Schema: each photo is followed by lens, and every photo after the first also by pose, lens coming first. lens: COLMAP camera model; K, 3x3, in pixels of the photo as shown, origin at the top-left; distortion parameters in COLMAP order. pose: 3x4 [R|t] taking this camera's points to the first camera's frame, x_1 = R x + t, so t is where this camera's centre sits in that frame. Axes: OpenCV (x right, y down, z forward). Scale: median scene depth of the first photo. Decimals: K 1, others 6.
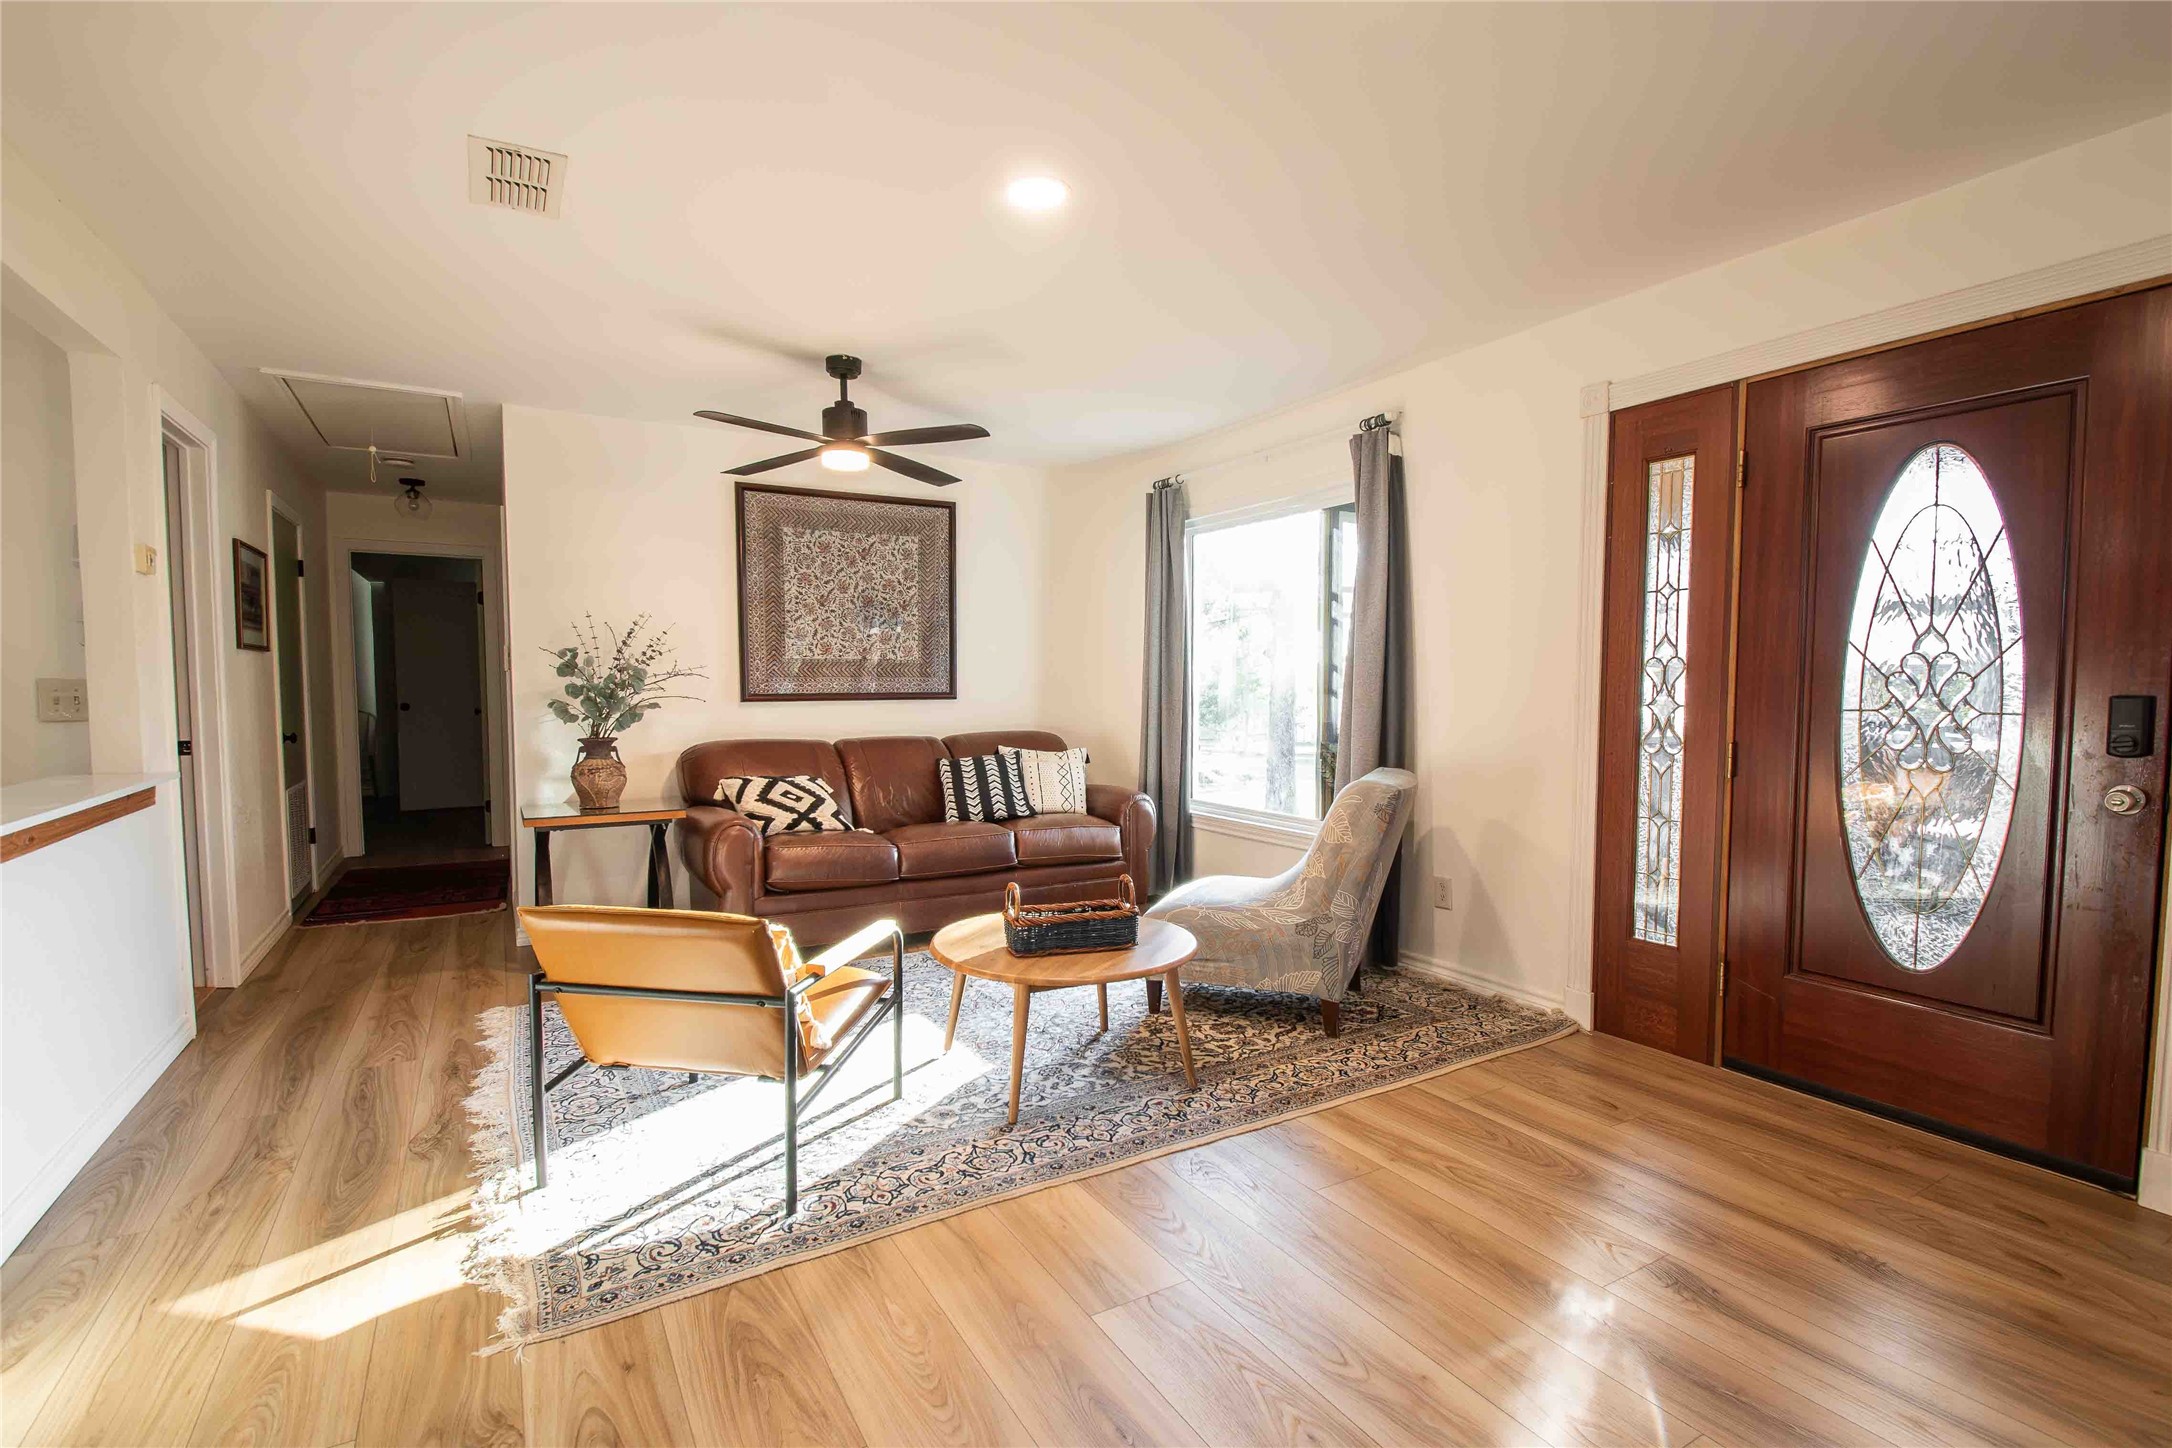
lens RADIAL K [[1011.4, 0, 1085.4], [0, 1011.4, 745.5], [0, 0, 1]] dist [-0.001683, -0.000534]
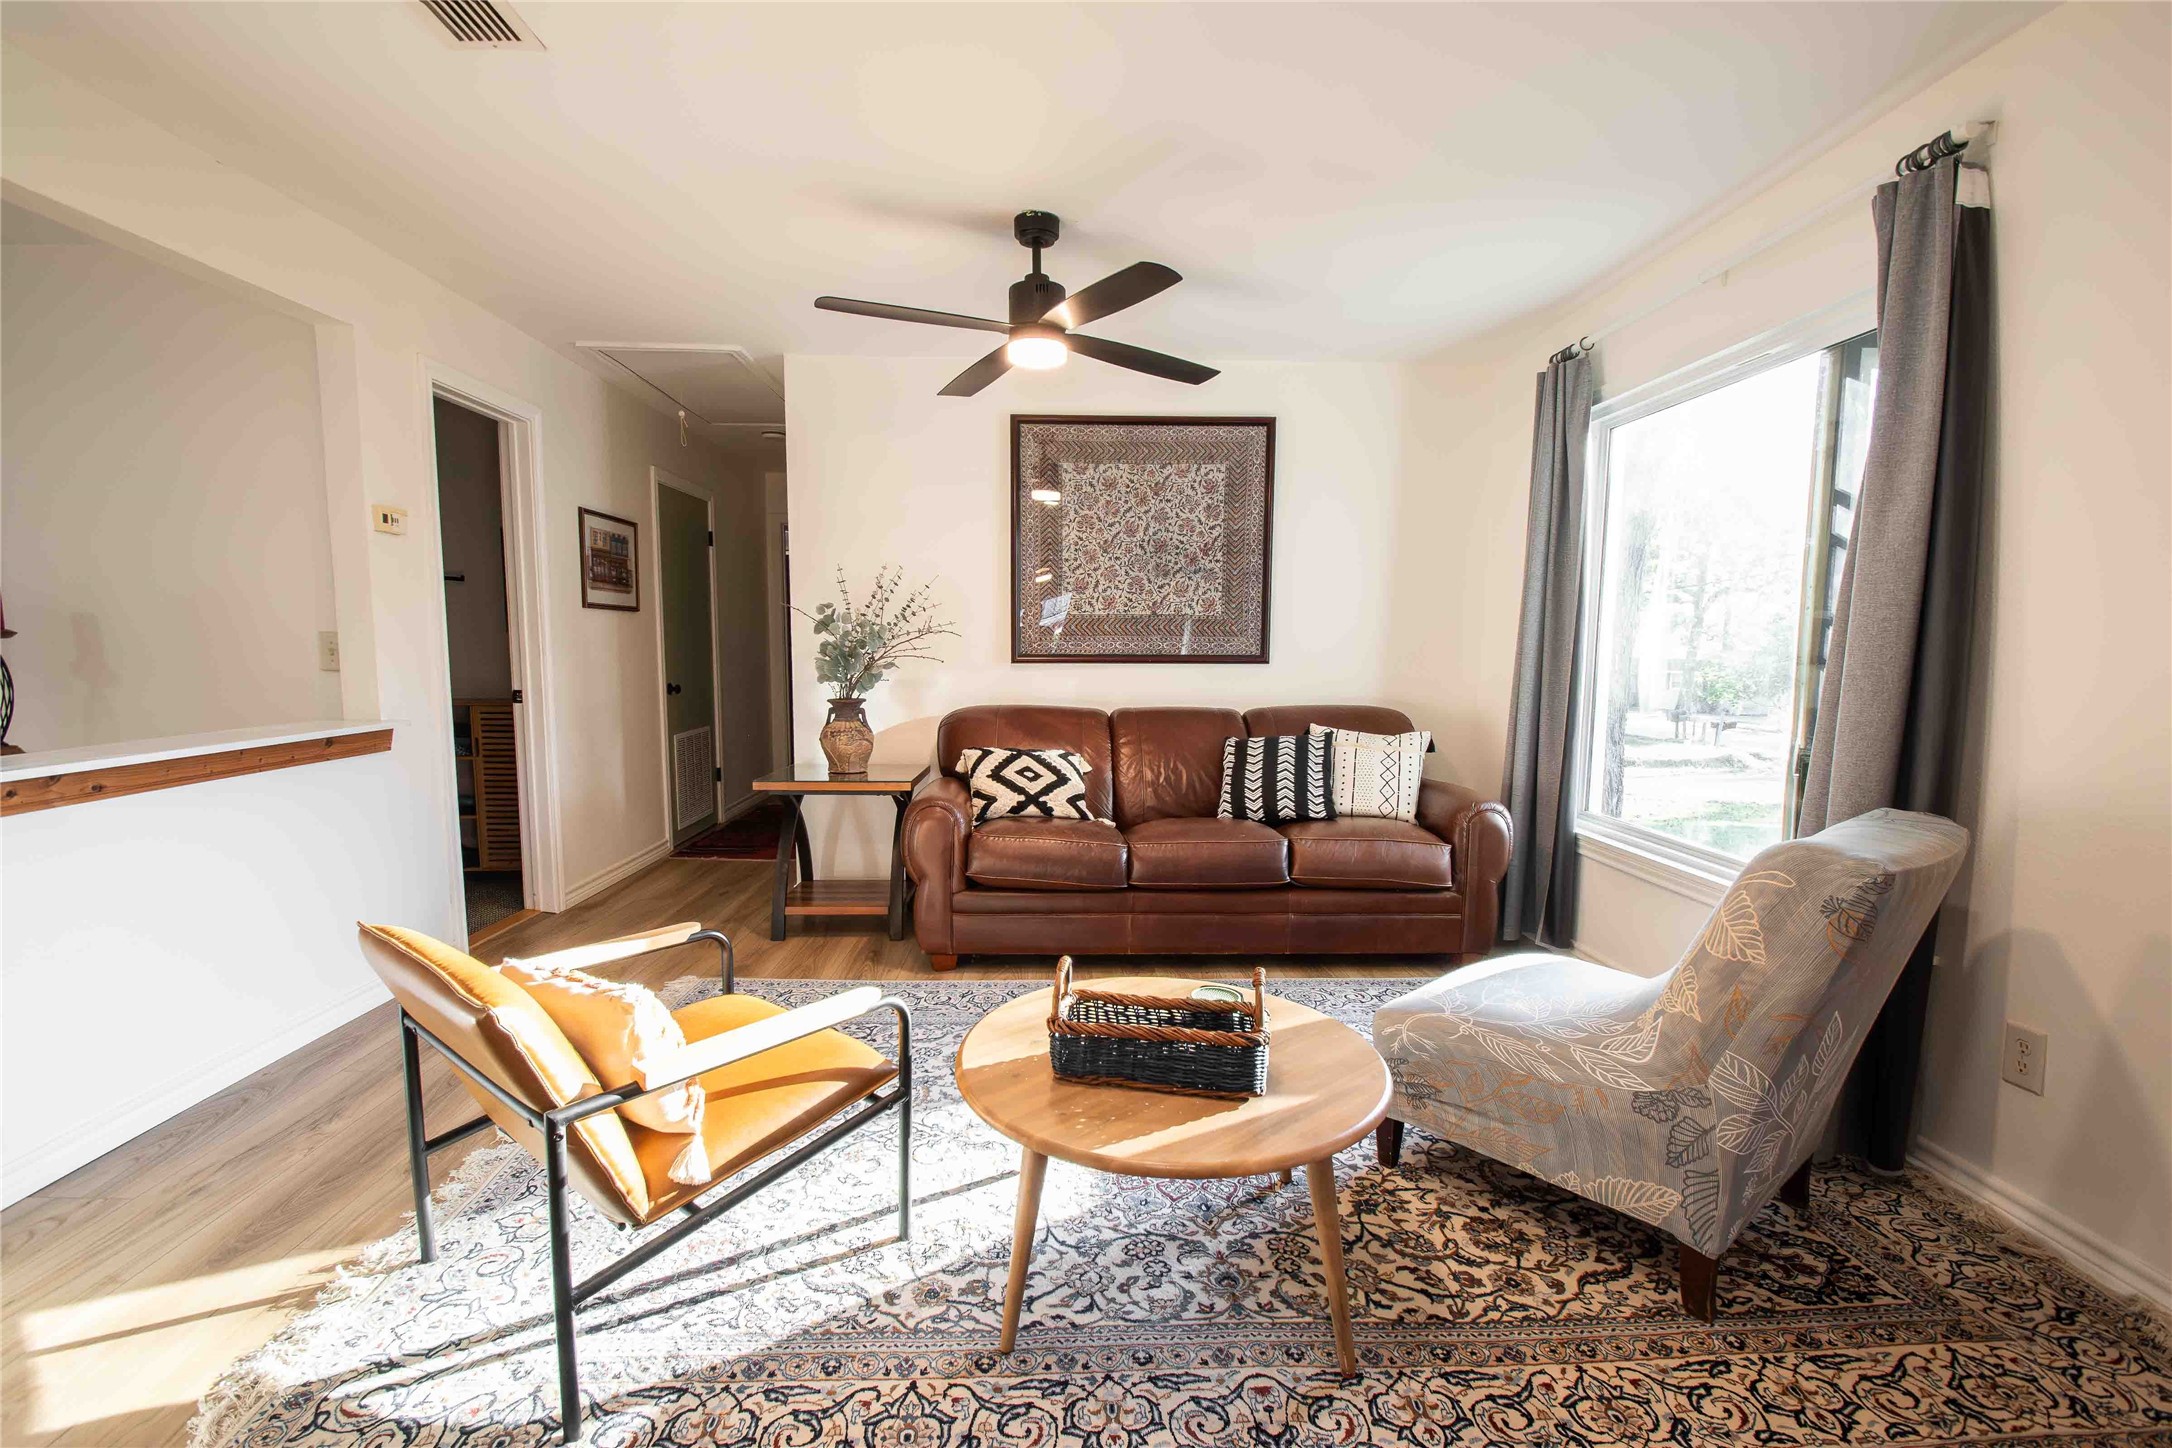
lens RADIAL K [[948.8, 0, 1084.4], [0, 948.8, 744.9], [0, 0, 1]] dist [0.008286, -0.014495]
pose [[0.875787, 0.056755, -0.479350, 0.142654], [-0.036713, 0.998019, 0.051091, -0.018090], [0.481300, -0.027146, 0.876135, 0.326982]]
